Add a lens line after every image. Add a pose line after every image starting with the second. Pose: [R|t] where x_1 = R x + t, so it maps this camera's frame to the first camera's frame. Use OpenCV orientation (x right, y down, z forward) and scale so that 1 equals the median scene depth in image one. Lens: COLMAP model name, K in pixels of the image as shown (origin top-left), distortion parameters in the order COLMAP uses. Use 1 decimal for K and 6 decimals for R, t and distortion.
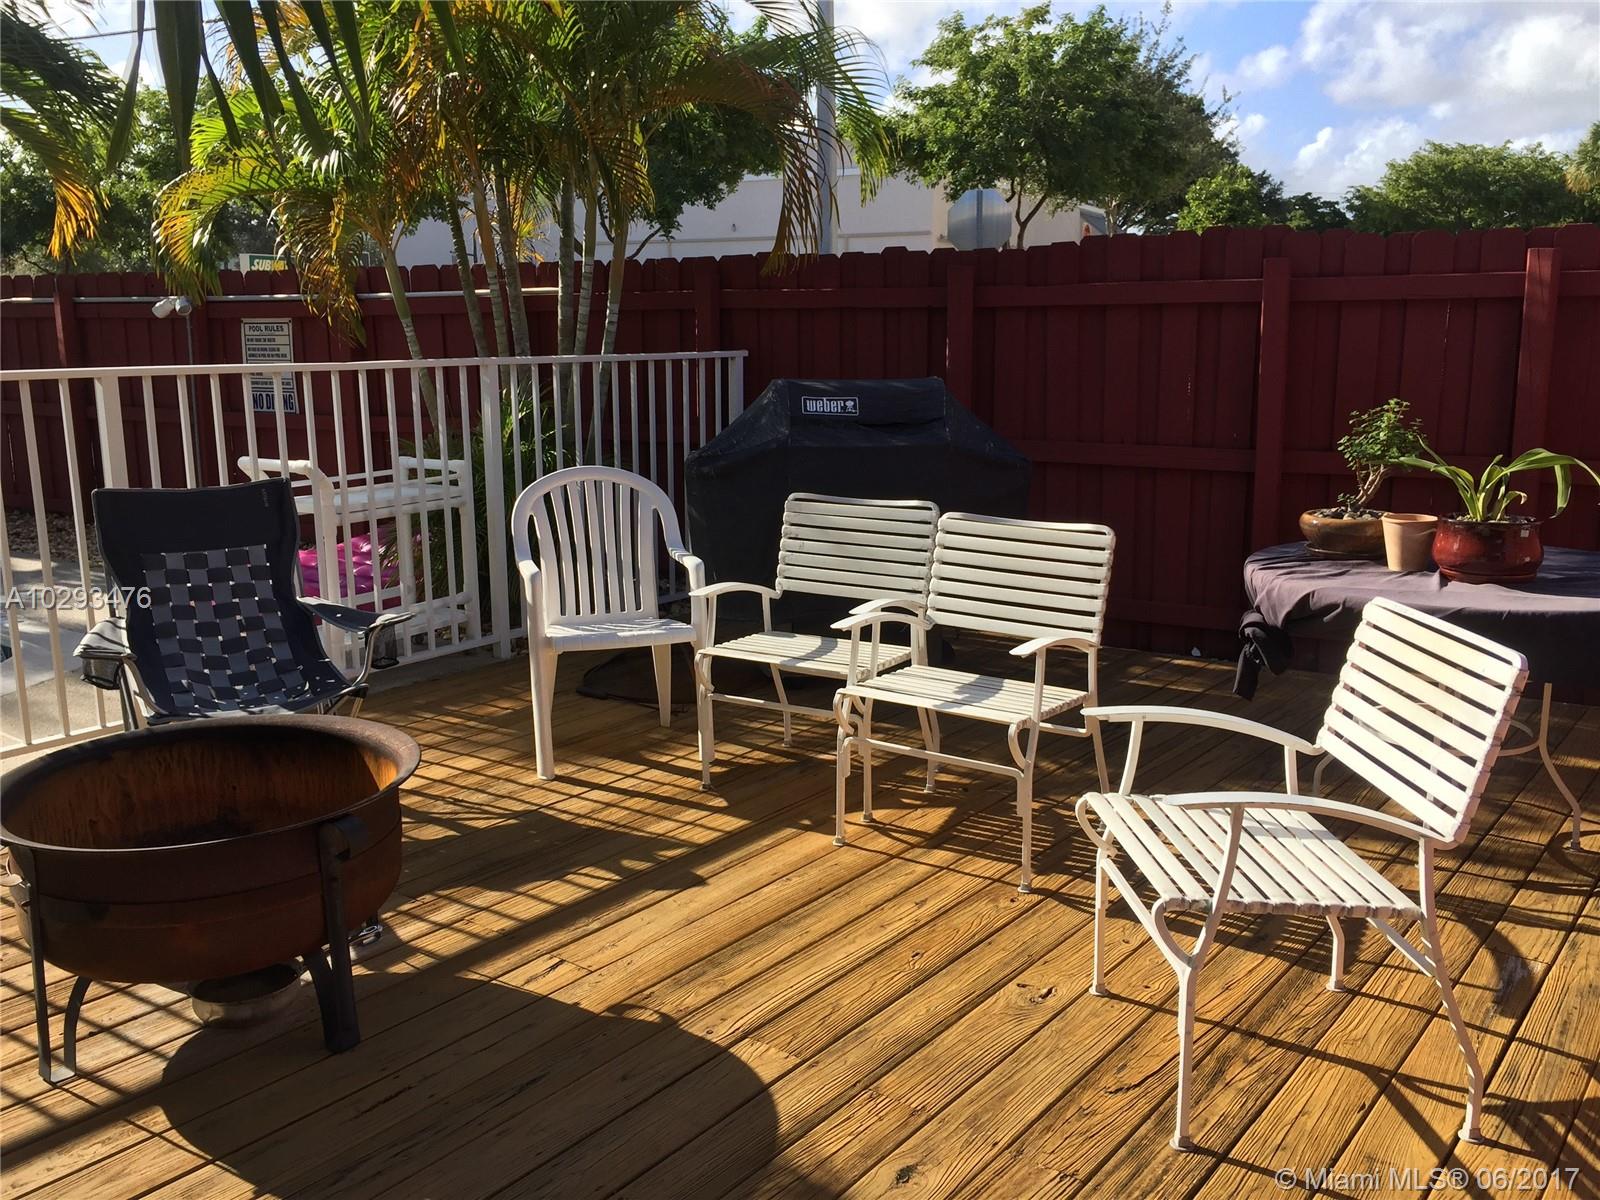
lens RADIAL K [[1372.4, 0, 800.5], [0, 1372.4, 603.8], [0, 0, 1]] dist [0.020306, -0.002186]
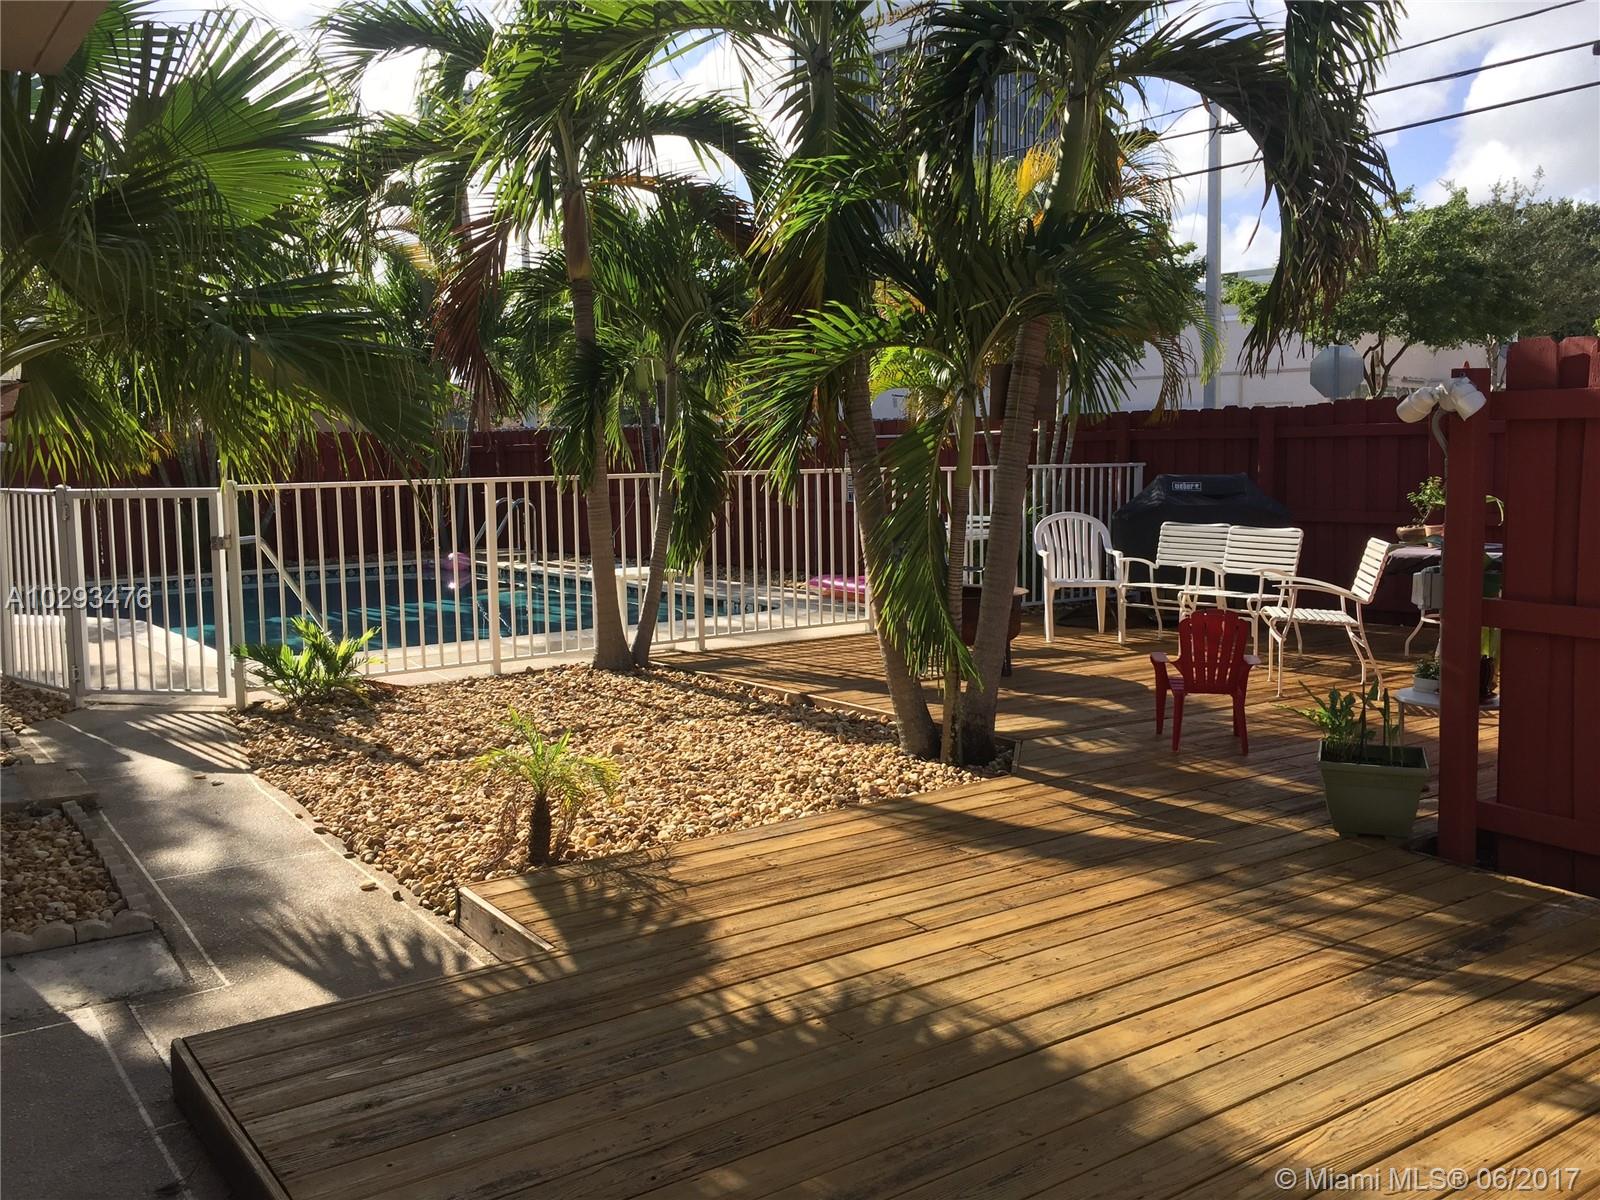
lens RADIAL K [[1372.4, 0, 792.7], [0, 1372.4, 597.4], [0, 0, 1]] dist [0.020306, -0.002186]
pose [[0.959032, 0.024184, -0.282265, 0.047163], [-0.051572, 0.994605, -0.090007, 0.271966], [0.278566, 0.100876, 0.955105, -1.276188]]
